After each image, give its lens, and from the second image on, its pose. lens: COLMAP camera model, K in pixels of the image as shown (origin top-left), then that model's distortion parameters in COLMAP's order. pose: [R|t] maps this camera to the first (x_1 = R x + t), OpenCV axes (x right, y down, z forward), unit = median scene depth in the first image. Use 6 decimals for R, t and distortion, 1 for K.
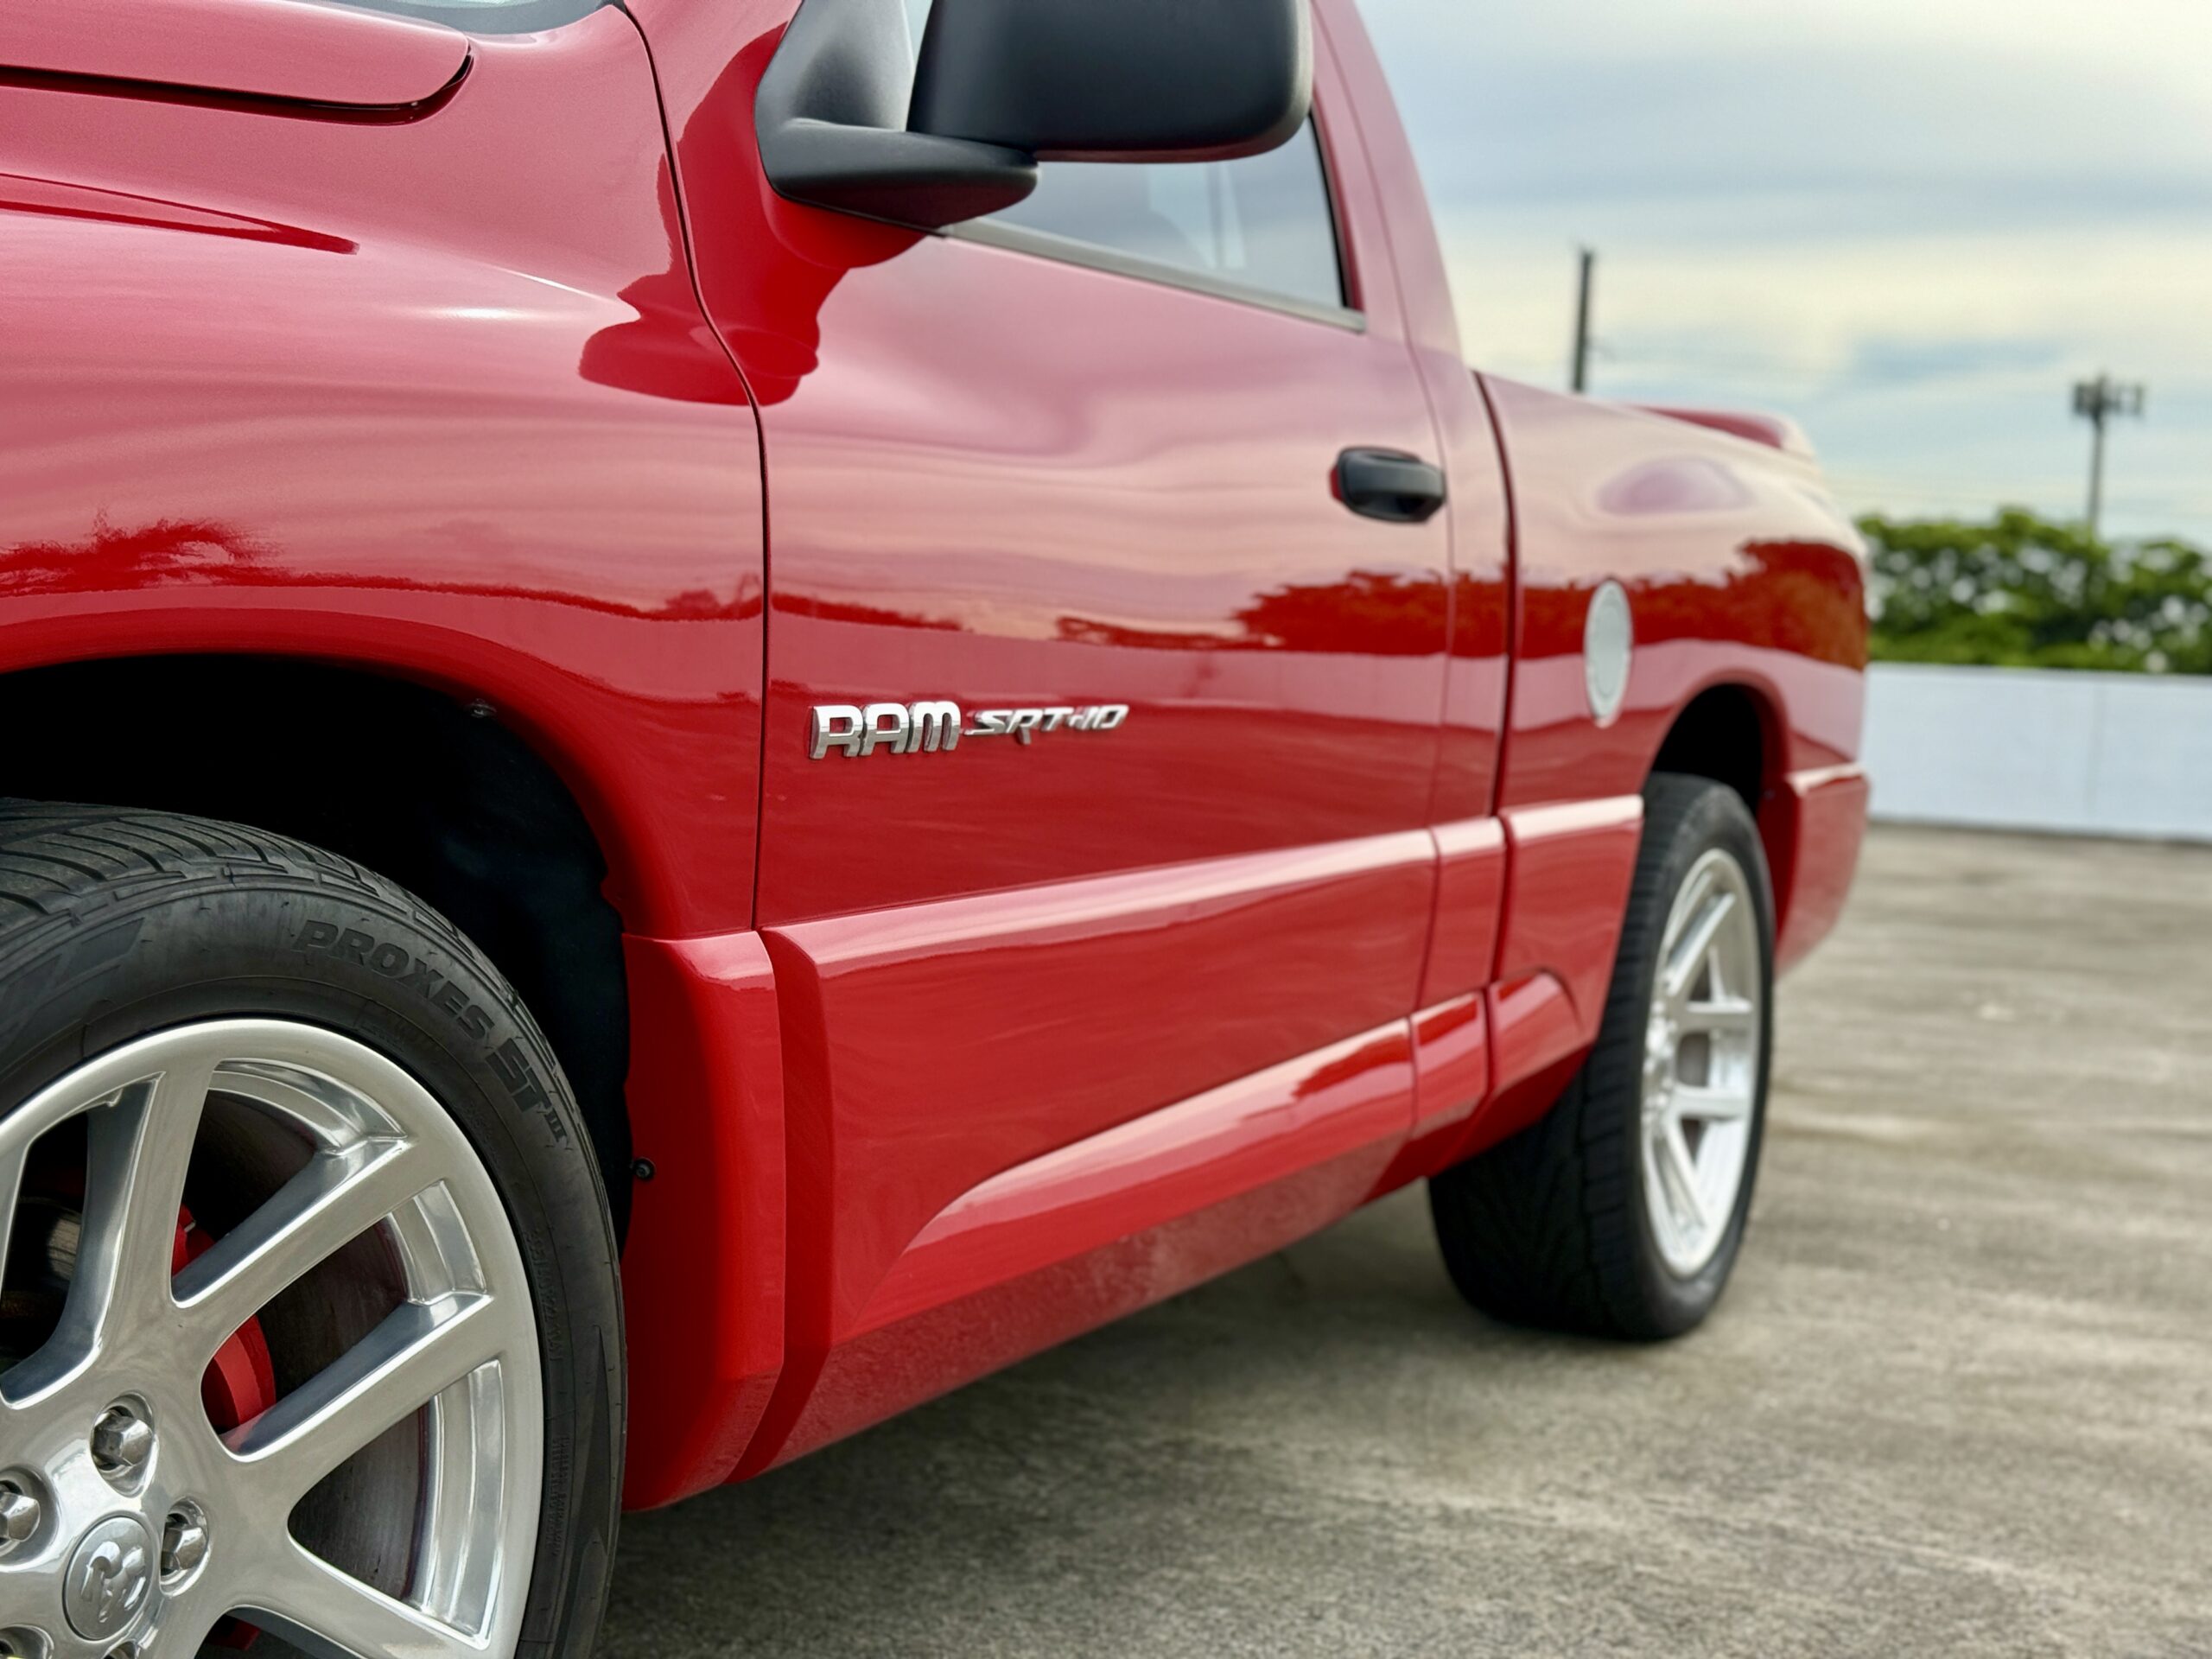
lens RADIAL K [[3075.1, 0, 1101.7], [0, 3075.1, 888.6], [0, 0, 1]] dist [0.156405, -0.132824]
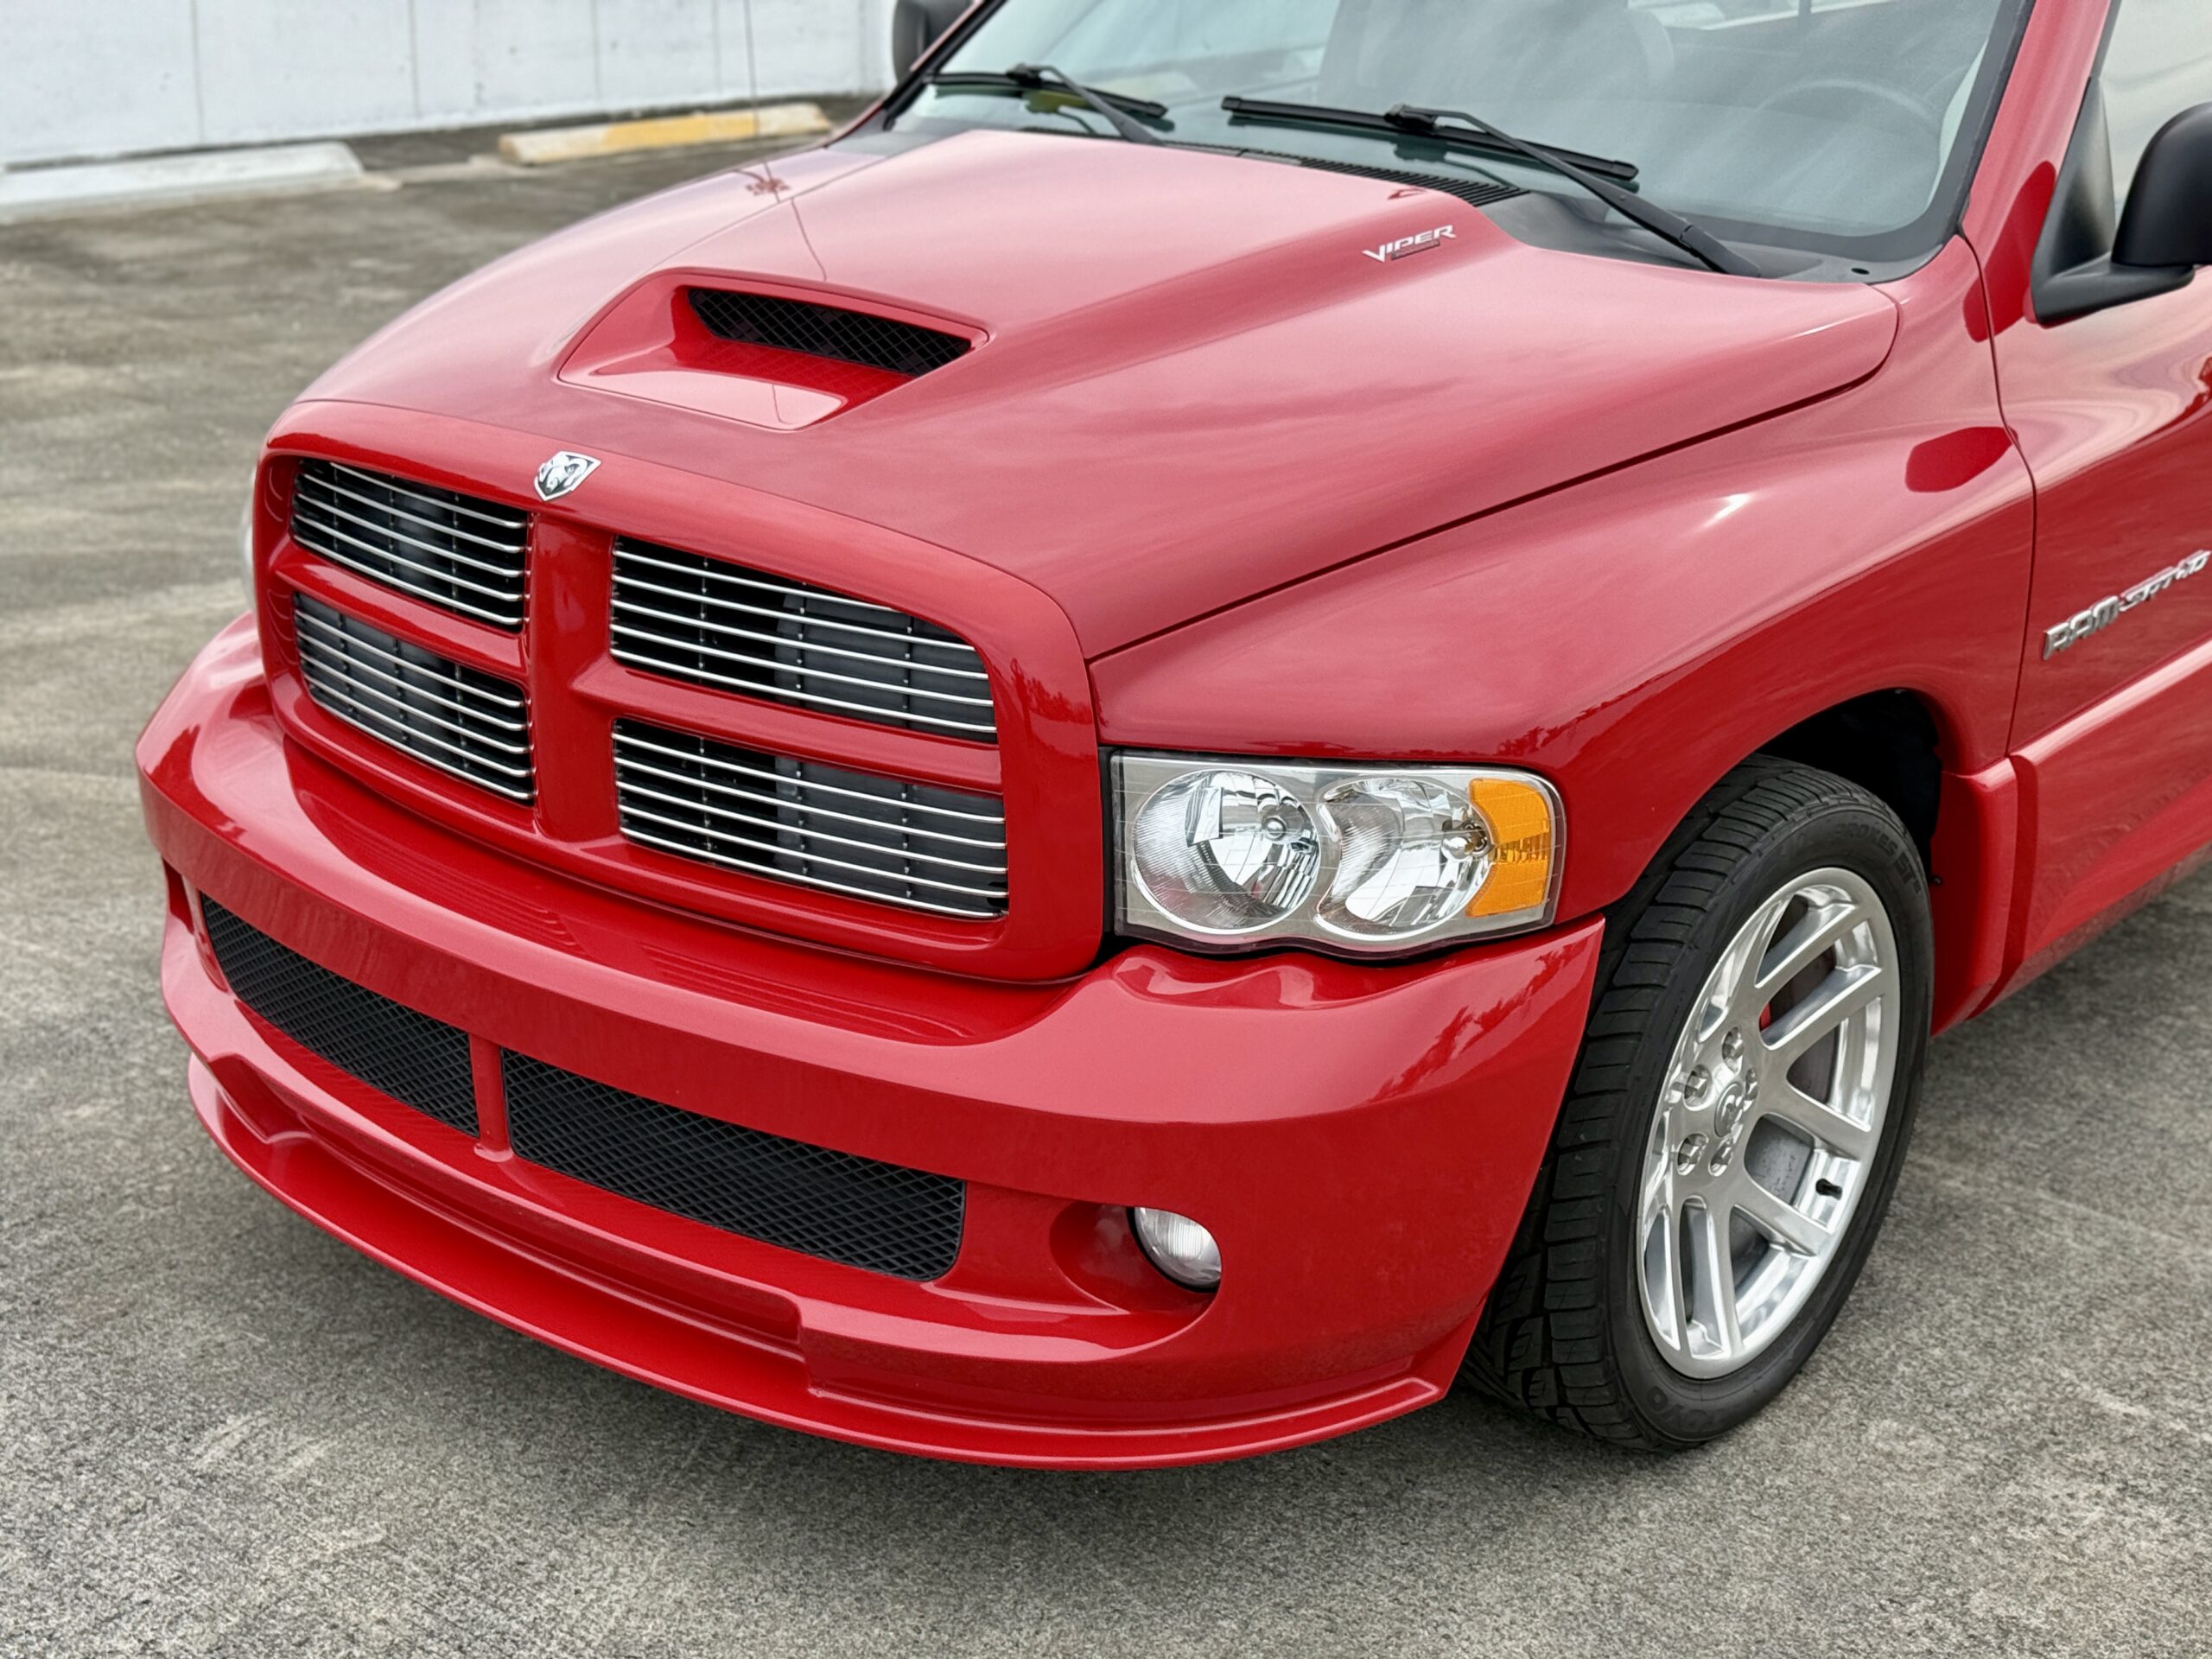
lens RADIAL K [[3075.1, 0, 1101.7], [0, 3075.1, 888.6], [0, 0, 1]] dist [0.156405, -0.132824]
pose [[0.970274, 0.052549, -0.236237, -0.136414], [0.016495, 0.959512, 0.281185, -0.310203], [0.241448, -0.276723, 0.930122, -0.612738]]
